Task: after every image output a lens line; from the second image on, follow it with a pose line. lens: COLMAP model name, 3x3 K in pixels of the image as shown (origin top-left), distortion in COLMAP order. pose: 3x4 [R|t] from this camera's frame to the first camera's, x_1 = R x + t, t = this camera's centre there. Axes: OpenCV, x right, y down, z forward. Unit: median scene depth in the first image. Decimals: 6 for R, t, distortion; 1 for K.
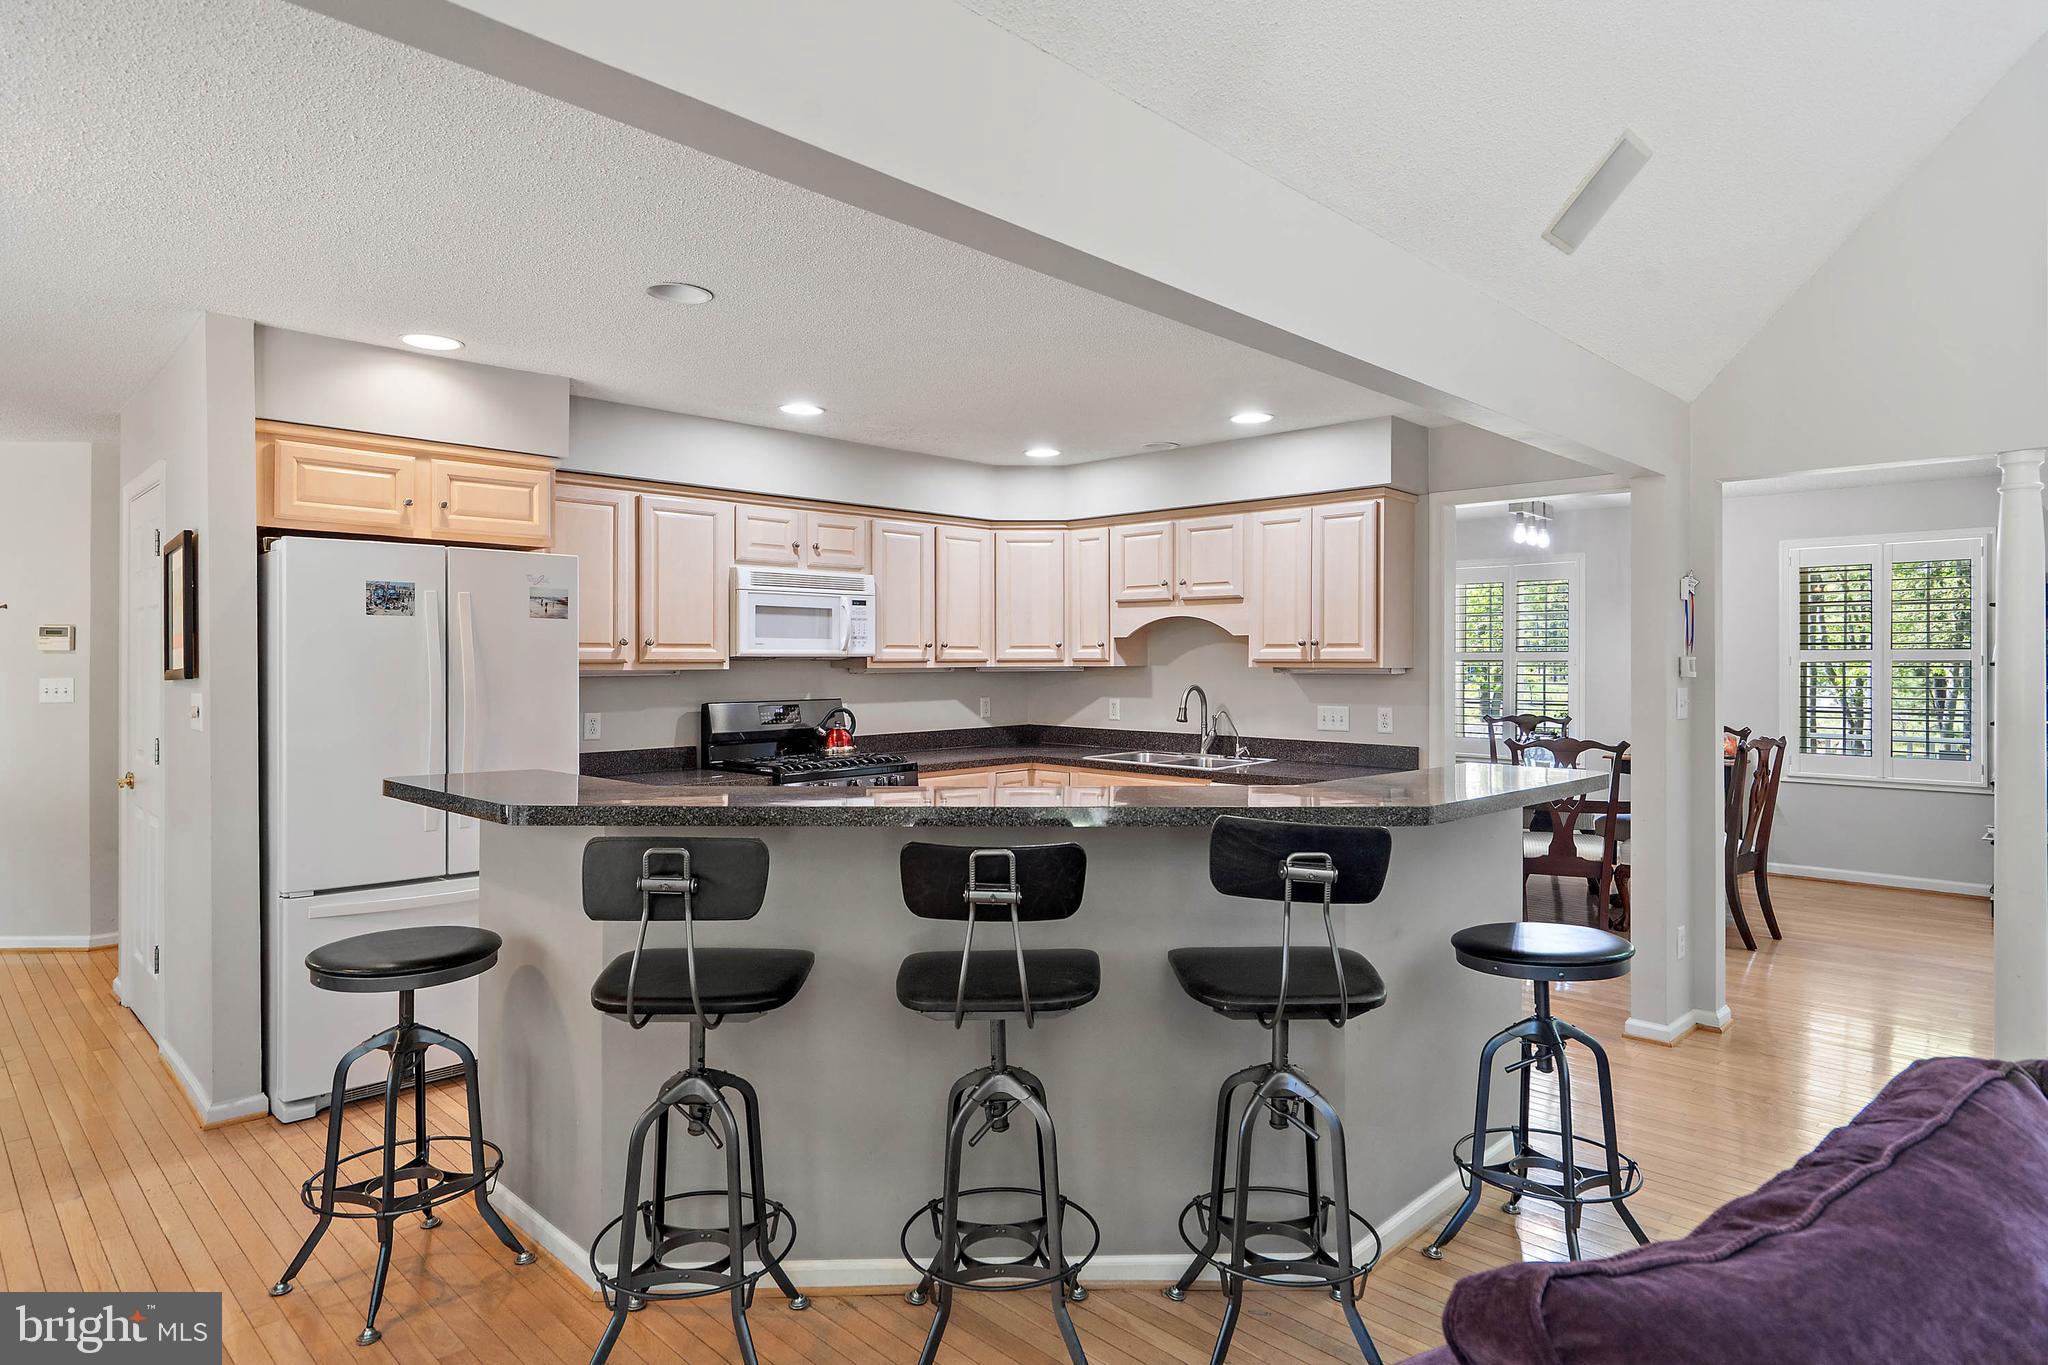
lens RADIAL K [[1154.8, 0, 1011.4], [0, 1154.8, 657.0], [0, 0, 1]] dist [0.005673, 0.000577]
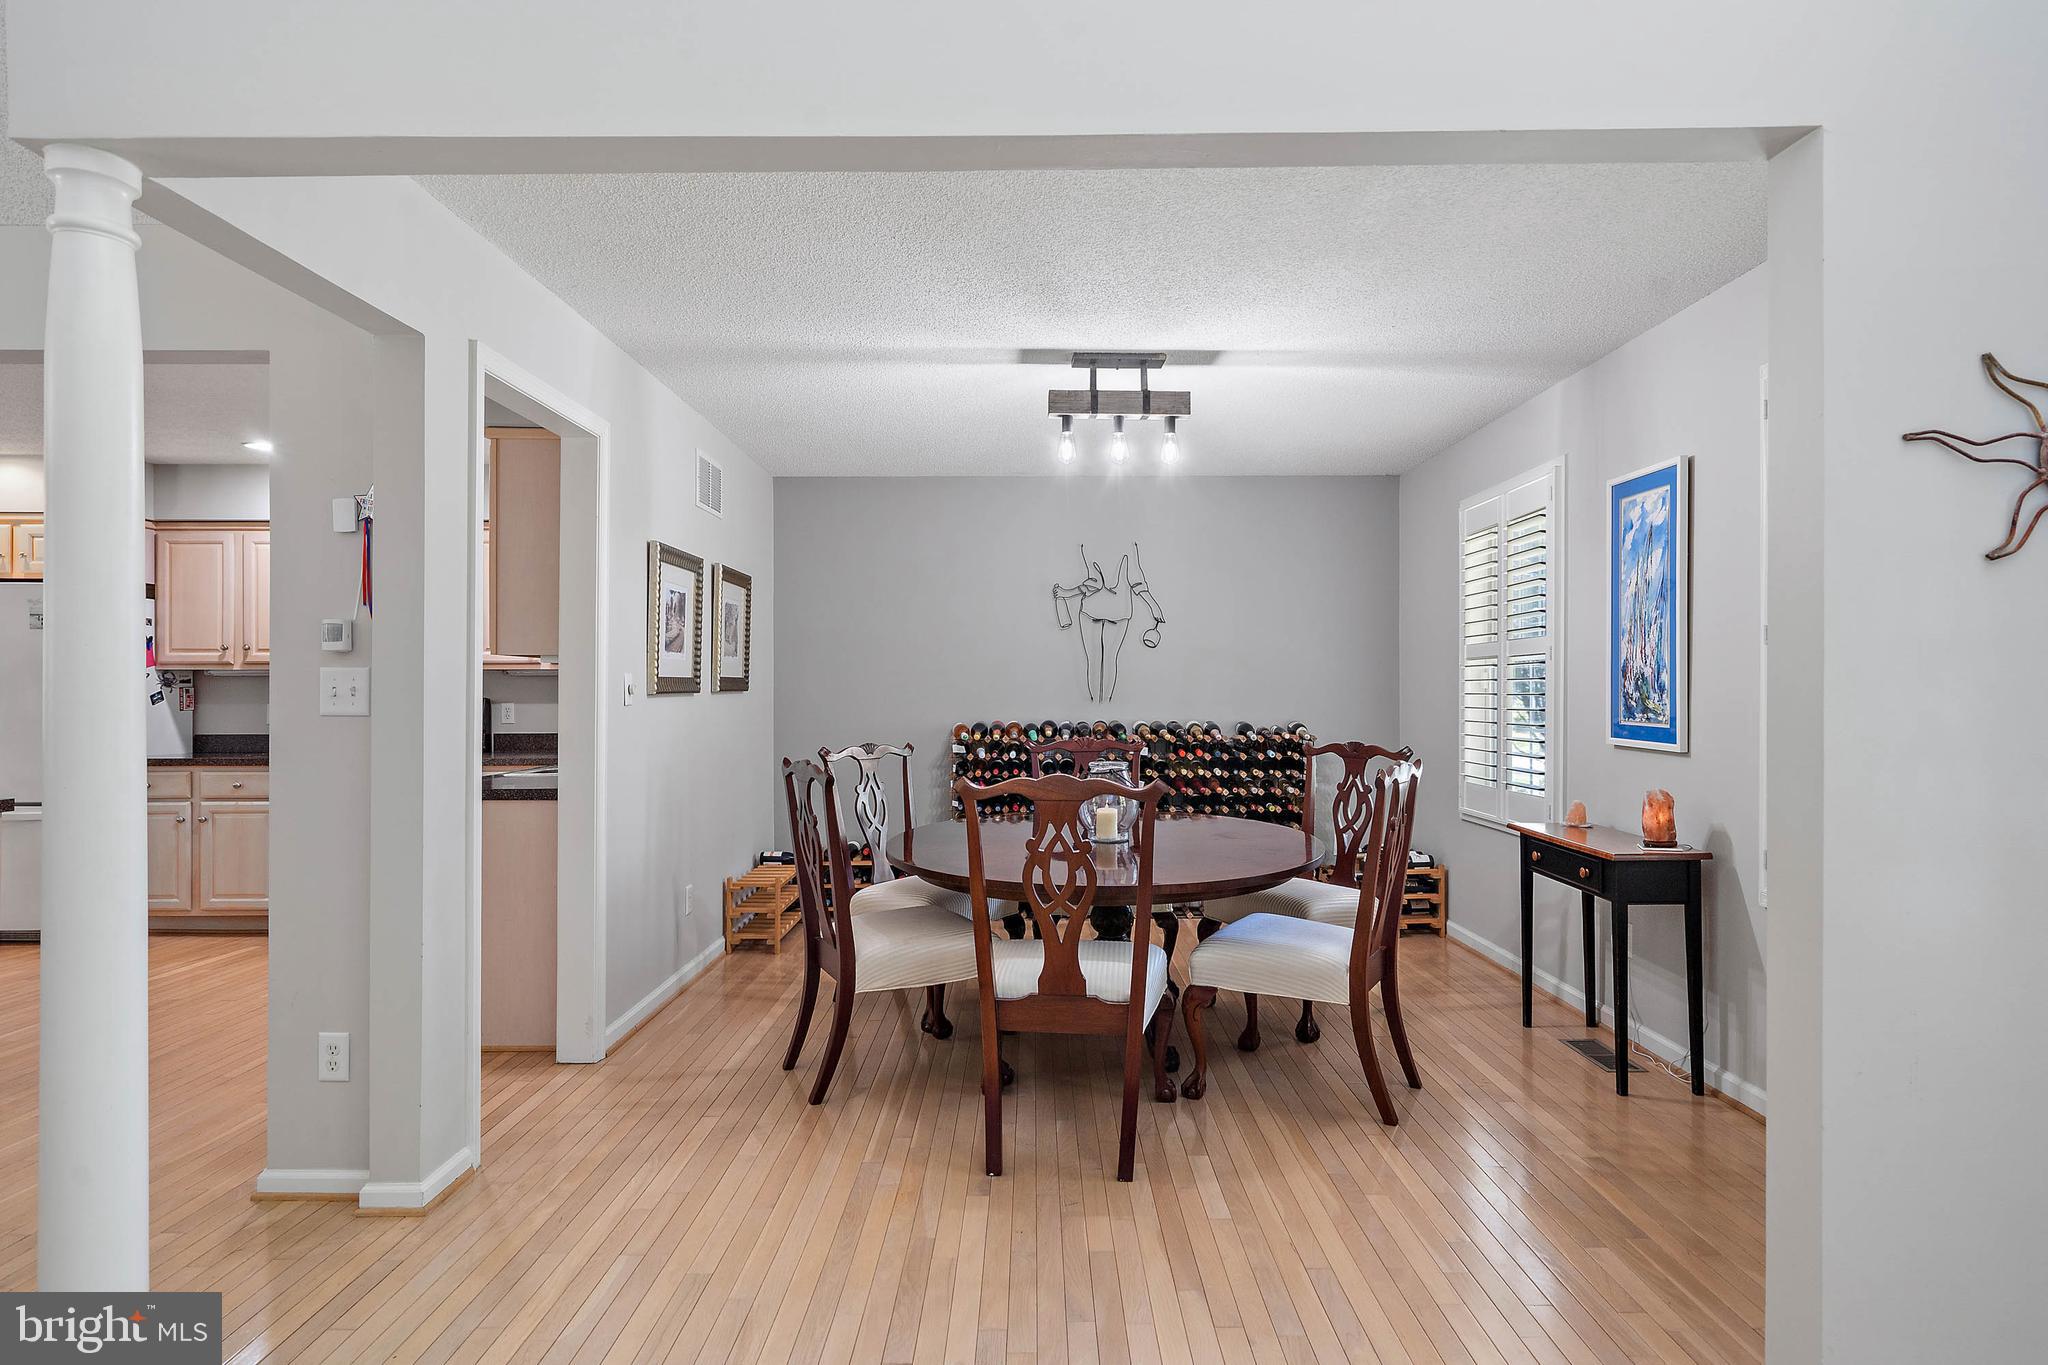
lens RADIAL K [[1117.9, 0, 1021.7], [0, 1117.9, 689.3], [0, 0, 1]] dist [0.003139, 0.002047]
pose [[0.704081, 0.000891, -0.710119, 1.050711], [0.001125, 0.999997, 0.002370, 0.028053], [0.710119, -0.002468, 0.704078, 0.664531]]
